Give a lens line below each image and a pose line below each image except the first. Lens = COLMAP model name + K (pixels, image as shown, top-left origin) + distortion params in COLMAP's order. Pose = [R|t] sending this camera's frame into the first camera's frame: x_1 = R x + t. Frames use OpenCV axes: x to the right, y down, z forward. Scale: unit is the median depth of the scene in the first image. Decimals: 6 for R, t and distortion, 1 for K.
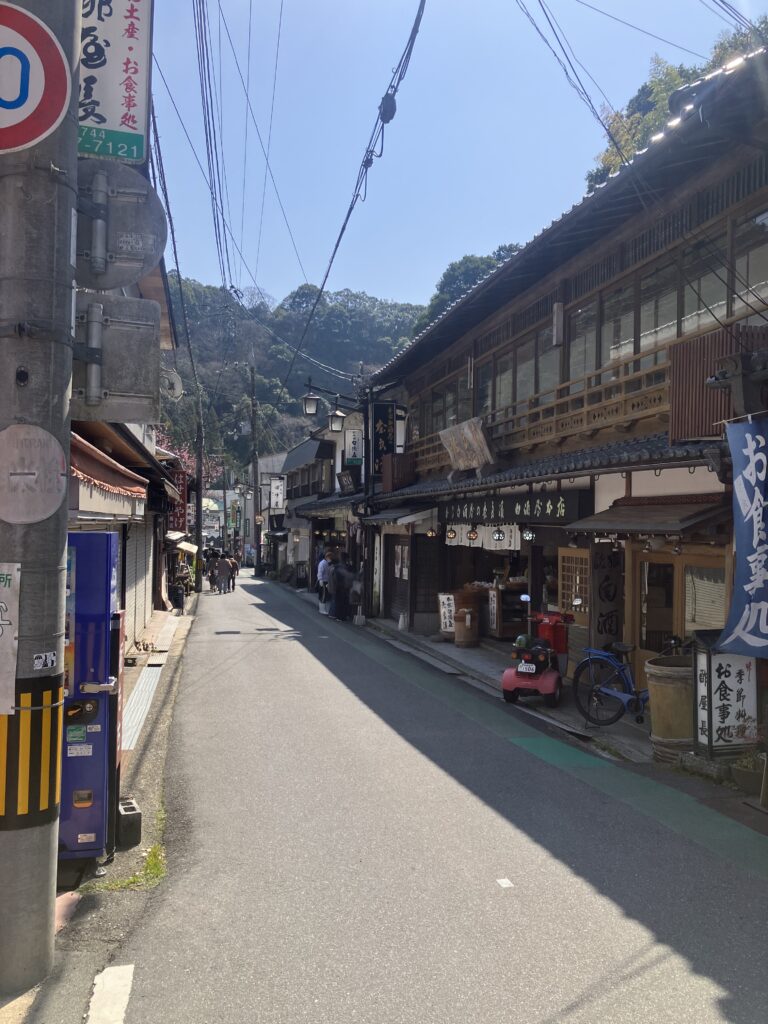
lens RADIAL K [[758.9, 0, 384.0], [0, 758.9, 512.0], [0, 0, 1]] dist [0.002333, -0.005629]
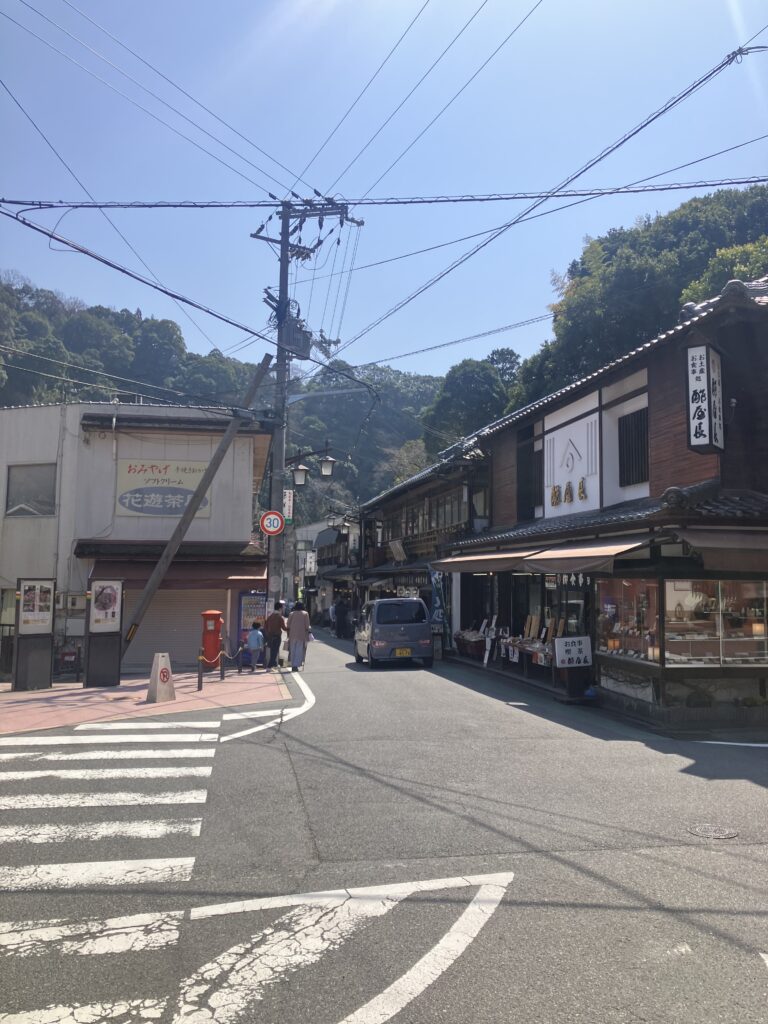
lens RADIAL K [[758.9, 0, 384.0], [0, 758.9, 512.0], [0, 0, 1]] dist [0.002333, -0.005629]
pose [[0.999158, -0.006994, -0.040424, 0.055098], [0.004060, 0.997380, -0.072225, -0.014110], [0.040823, 0.072000, 0.996569, -0.420818]]
